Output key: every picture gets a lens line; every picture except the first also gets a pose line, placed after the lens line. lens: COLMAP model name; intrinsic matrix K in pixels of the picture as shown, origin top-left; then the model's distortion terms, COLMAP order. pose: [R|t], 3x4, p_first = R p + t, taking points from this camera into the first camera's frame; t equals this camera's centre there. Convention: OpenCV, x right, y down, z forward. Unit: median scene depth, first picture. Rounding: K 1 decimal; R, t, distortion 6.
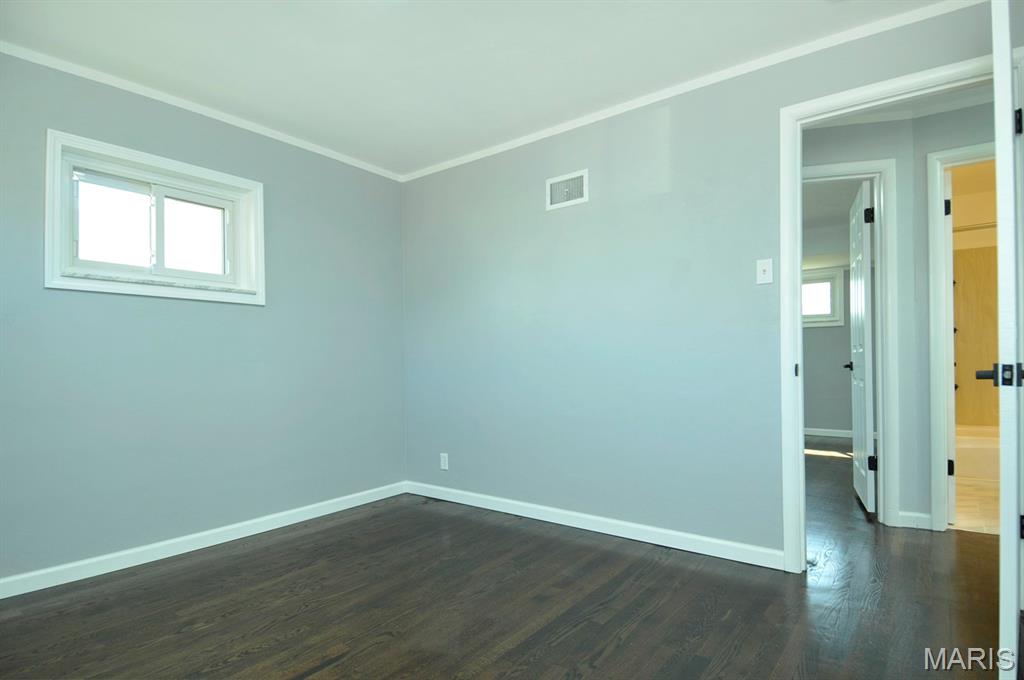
lens RADIAL K [[541.4, 0, 510.8], [0, 541.4, 361.9], [0, 0, 1]] dist [0.038251, -0.044948]
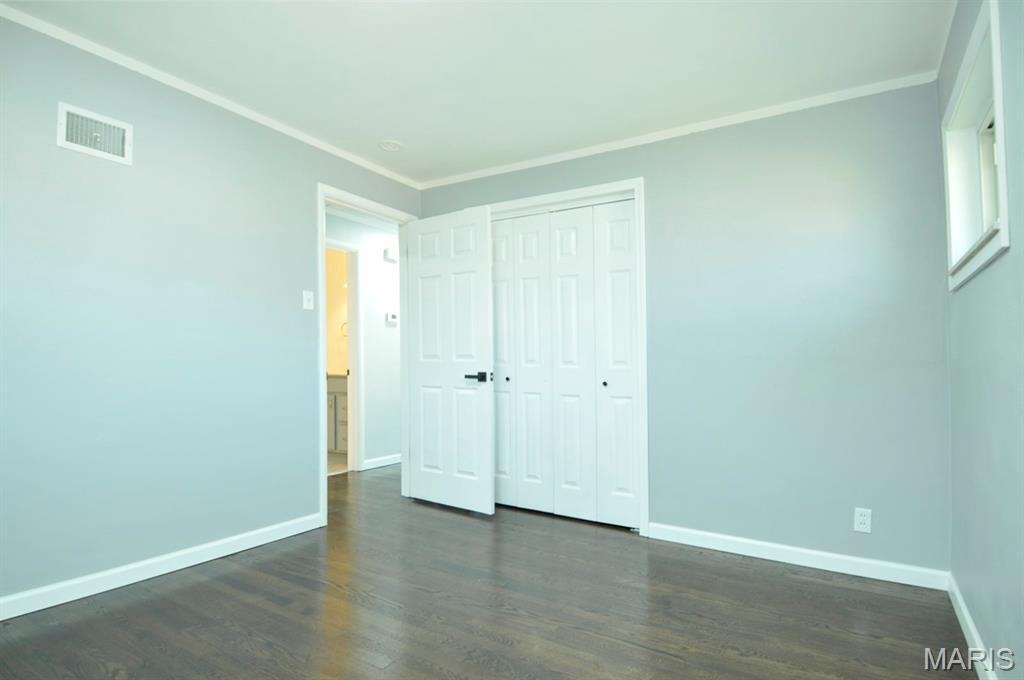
lens RADIAL K [[541.4, 0, 510.8], [0, 541.4, 361.9], [0, 0, 1]] dist [0.038251, -0.044948]
pose [[-0.100748, 0.016544, 0.994774, -0.838432], [-0.008285, 0.999813, -0.017467, -0.002577], [-0.994877, -0.010002, -0.100592, 0.640621]]
